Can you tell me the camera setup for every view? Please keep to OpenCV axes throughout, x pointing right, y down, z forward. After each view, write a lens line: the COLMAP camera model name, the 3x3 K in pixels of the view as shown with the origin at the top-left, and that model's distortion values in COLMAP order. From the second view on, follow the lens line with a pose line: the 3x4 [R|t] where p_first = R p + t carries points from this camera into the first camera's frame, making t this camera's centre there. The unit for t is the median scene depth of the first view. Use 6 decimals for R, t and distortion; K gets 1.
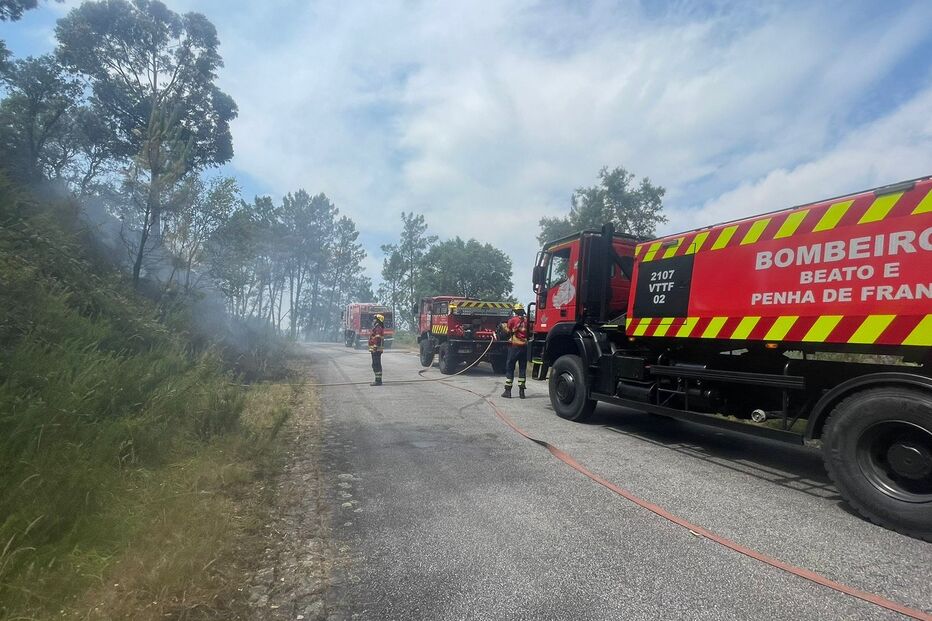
lens RADIAL K [[549.9, 0, 466.6], [0, 549.9, 316.6], [0, 0, 1]] dist [-0.042635, 0.005041]
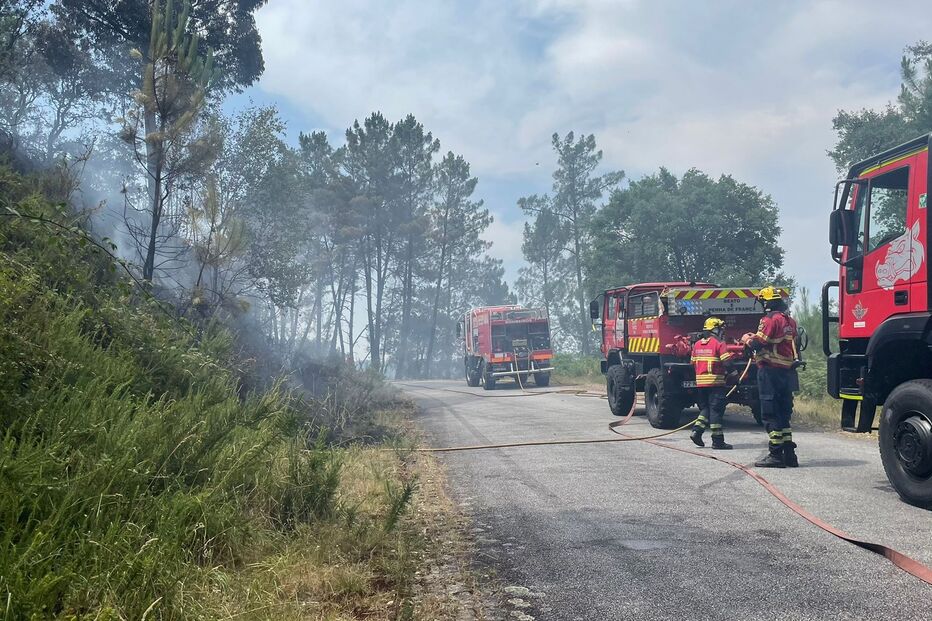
lens RADIAL K [[856.9, 0, 473.6], [0, 856.9, 309.0], [0, 0, 1]] dist [0.007044, 0.000000]
pose [[0.951490, -0.053424, -0.303006, 0.047887], [0.054274, 0.998510, -0.005621, -0.015249], [0.302855, -0.011097, 0.952972, 0.150094]]
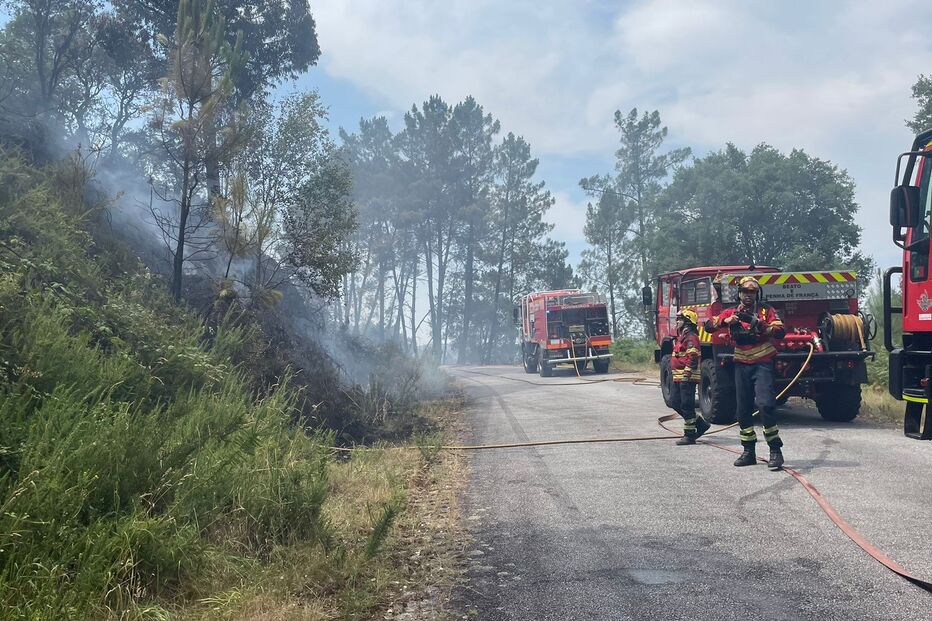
lens RADIAL K [[856.9, 0, 469.4], [0, 856.9, 316.4], [0, 0, 1]] dist [0.007044, 0.000000]
pose [[0.921178, -0.052022, -0.385648, 0.053155], [0.064013, 0.997781, 0.018308, -0.016880], [0.383839, -0.041551, 0.922465, 0.166331]]
